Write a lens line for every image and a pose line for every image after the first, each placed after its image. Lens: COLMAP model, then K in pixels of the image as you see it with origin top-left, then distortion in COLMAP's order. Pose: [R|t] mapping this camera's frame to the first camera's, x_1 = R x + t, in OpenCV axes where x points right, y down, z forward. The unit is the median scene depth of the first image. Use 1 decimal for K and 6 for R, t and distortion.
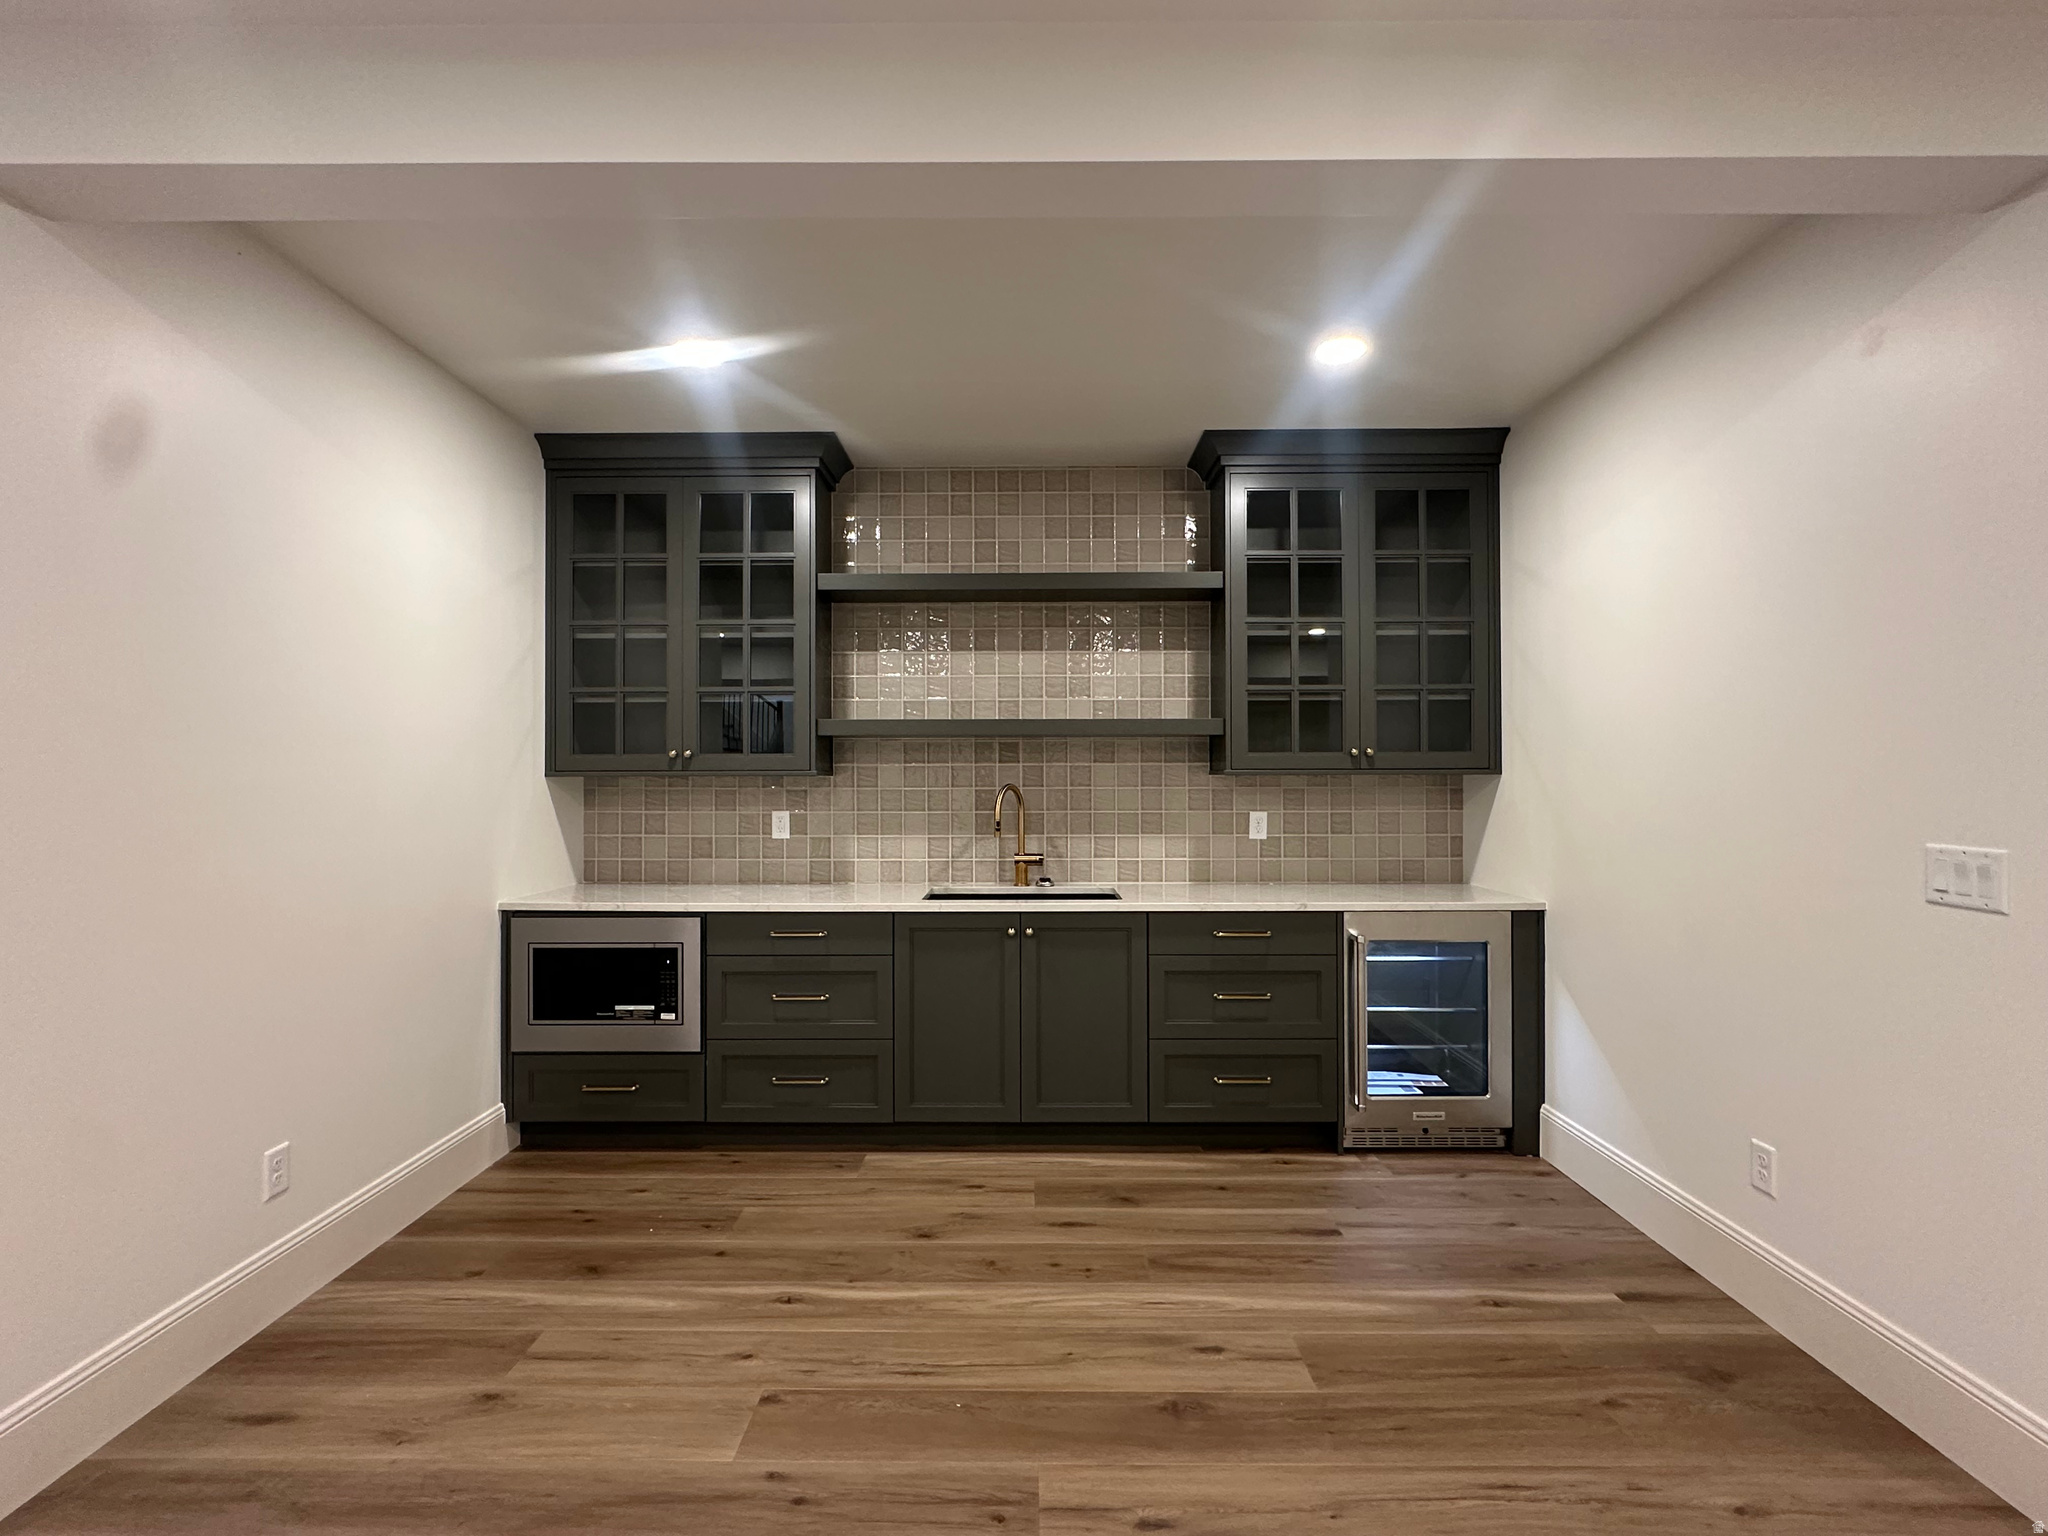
lens RADIAL K [[950.5, 0, 1023.1], [0, 950.5, 770.4], [0, 0, 1]] dist [-0.003473, 0.000682]
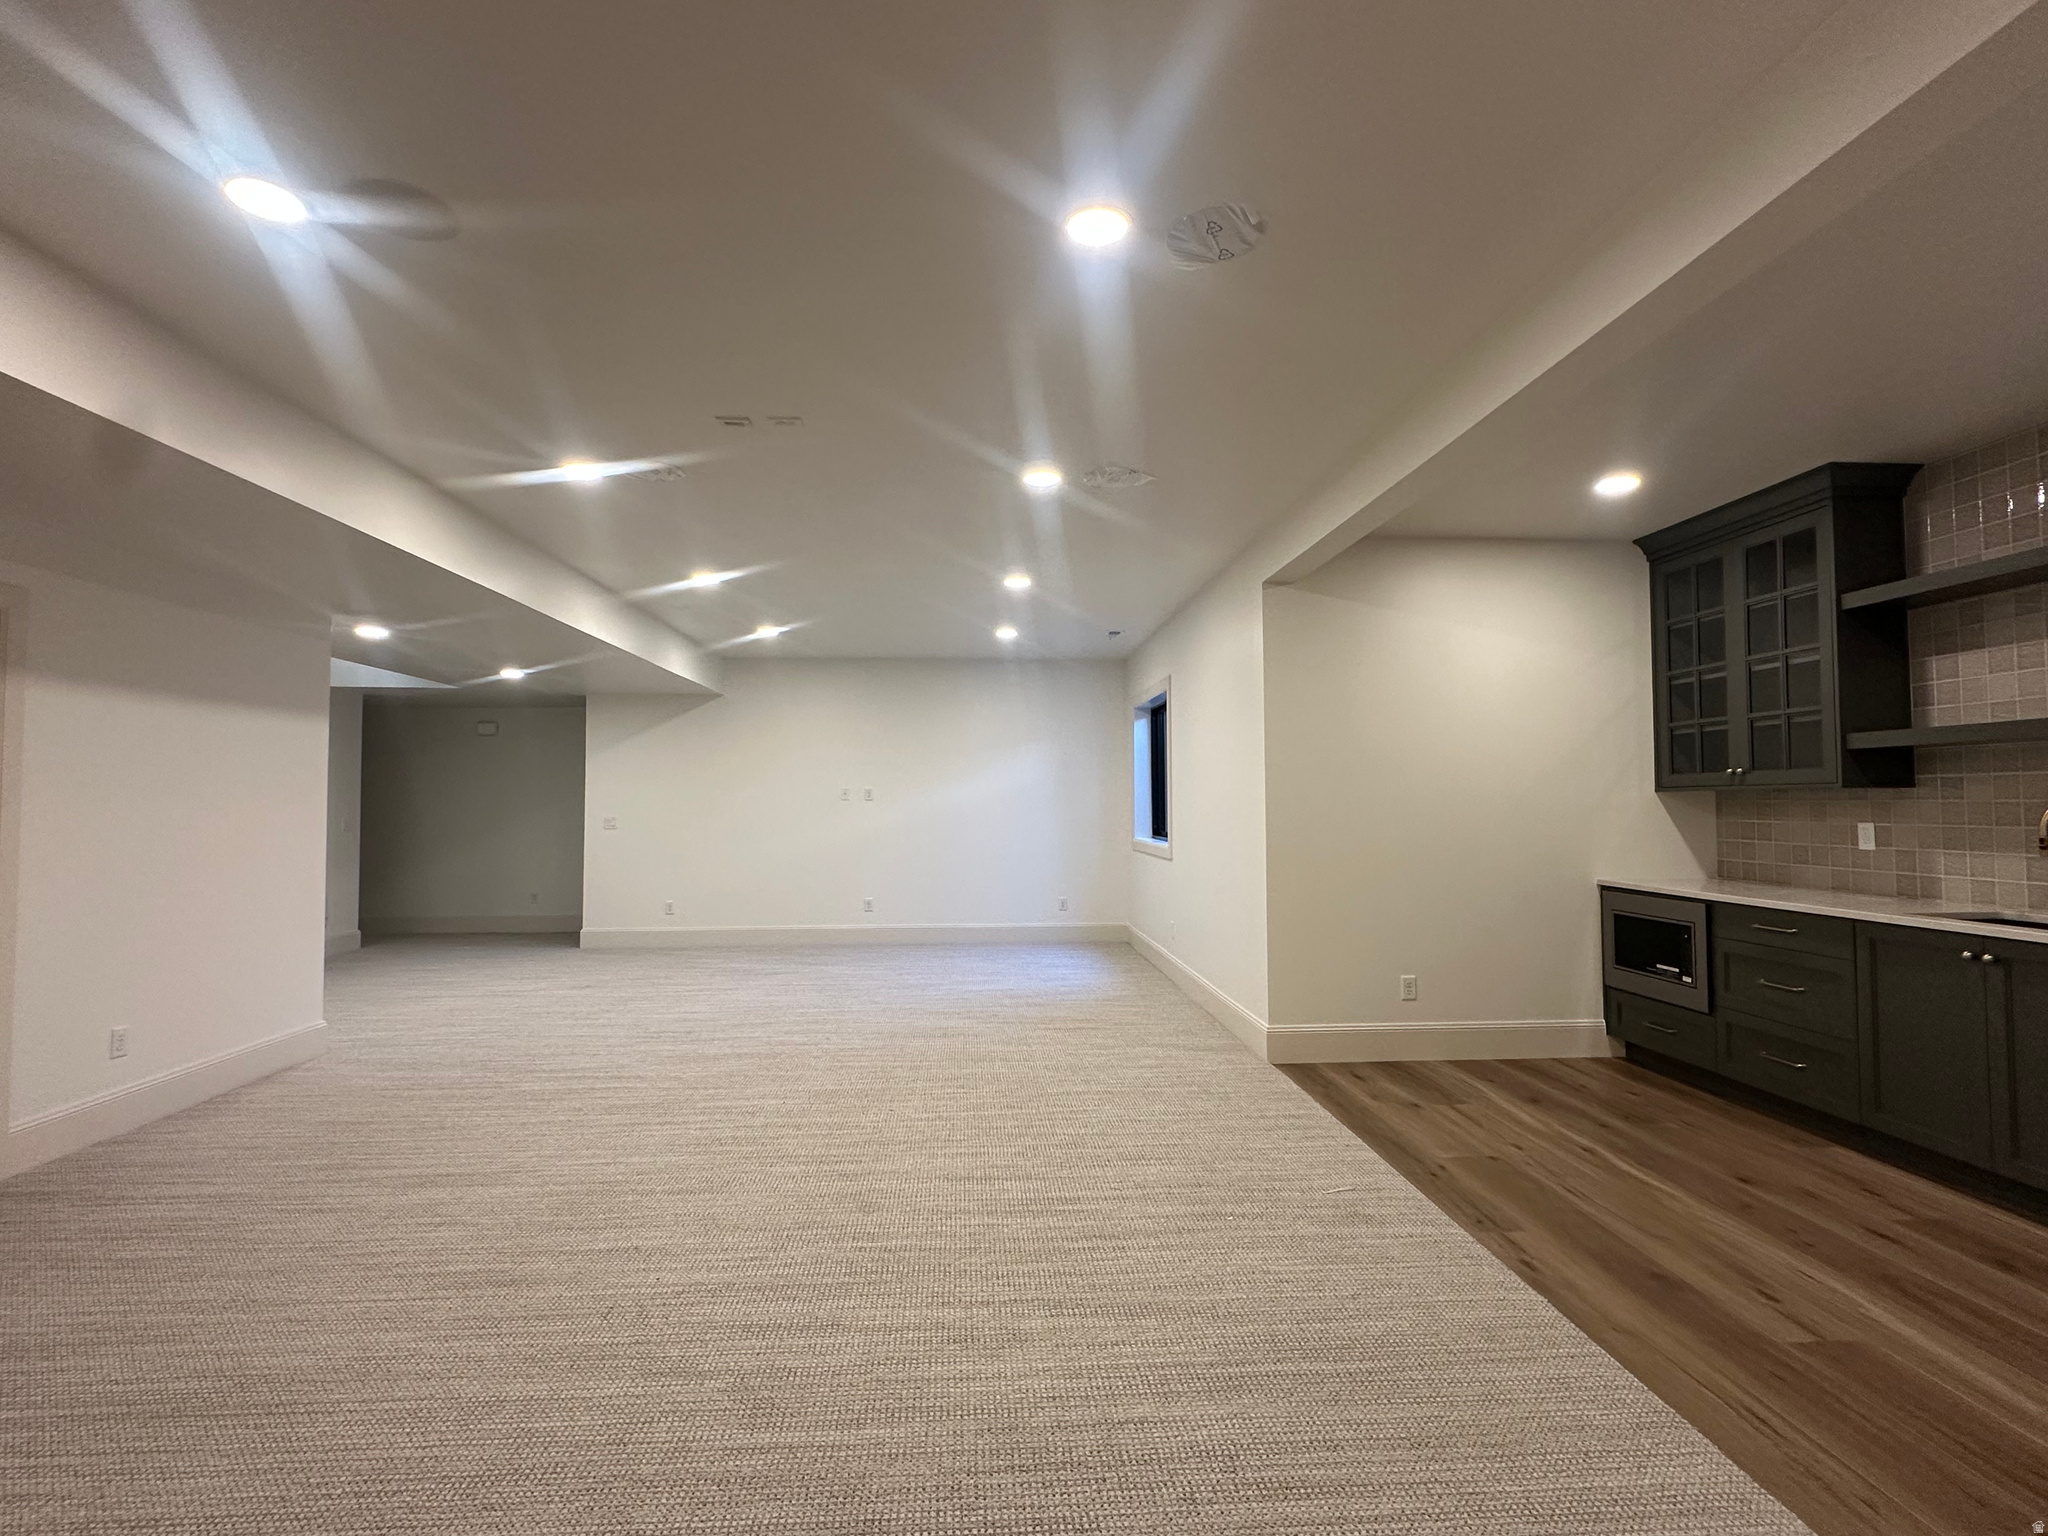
lens RADIAL K [[950.5, 0, 1024.5], [0, 950.5, 772.8], [0, 0, 1]] dist [-0.003473, 0.000682]
pose [[0.065253, -0.030468, -0.997404, 0.841676], [0.016239, 0.999434, -0.029467, 0.005393], [0.997737, -0.014274, 0.065711, 0.035760]]
